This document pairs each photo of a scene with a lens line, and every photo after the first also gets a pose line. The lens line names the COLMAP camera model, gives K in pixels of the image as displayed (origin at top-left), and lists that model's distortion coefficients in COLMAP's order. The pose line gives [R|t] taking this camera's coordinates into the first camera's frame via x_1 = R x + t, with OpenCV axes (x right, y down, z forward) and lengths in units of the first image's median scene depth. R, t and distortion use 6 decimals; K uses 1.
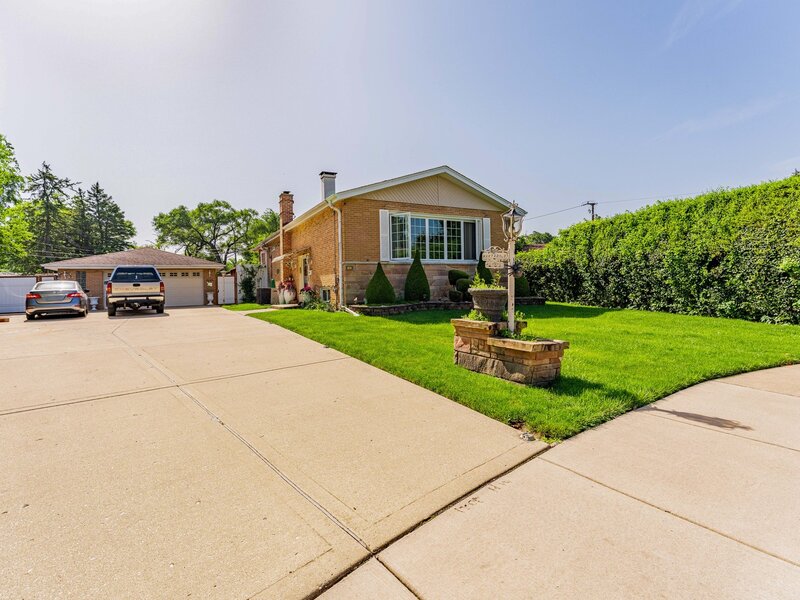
lens RADIAL K [[385.7, 0, 399.3], [0, 385.7, 295.5], [0, 0, 1]] dist [-0.000130, -0.000472]
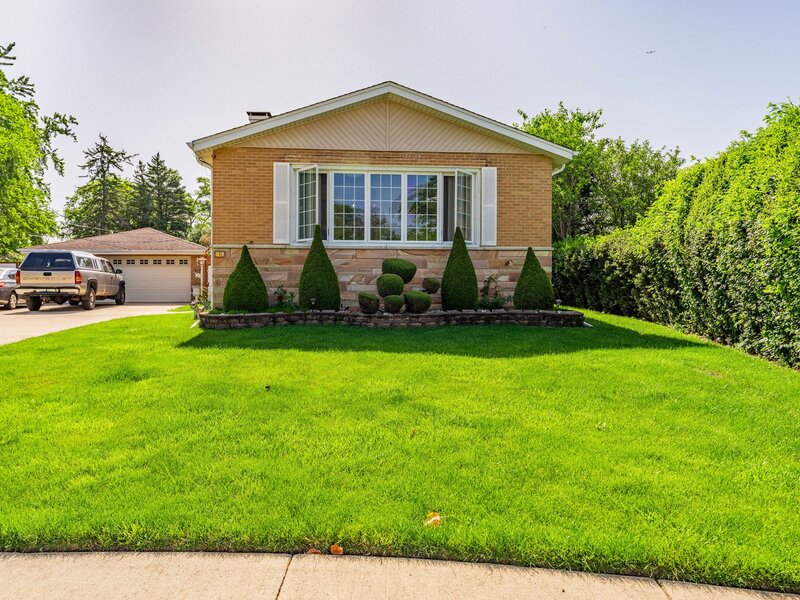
lens RADIAL K [[547.8, 0, 400.0], [0, 547.8, 300.5], [0, 0, 1]] dist [0.002084, -0.000464]
pose [[0.922097, 0.037327, -0.385155, 0.432631], [-0.033645, 0.999301, 0.016298, -0.014844], [0.385494, -0.002069, 0.922708, 0.214369]]
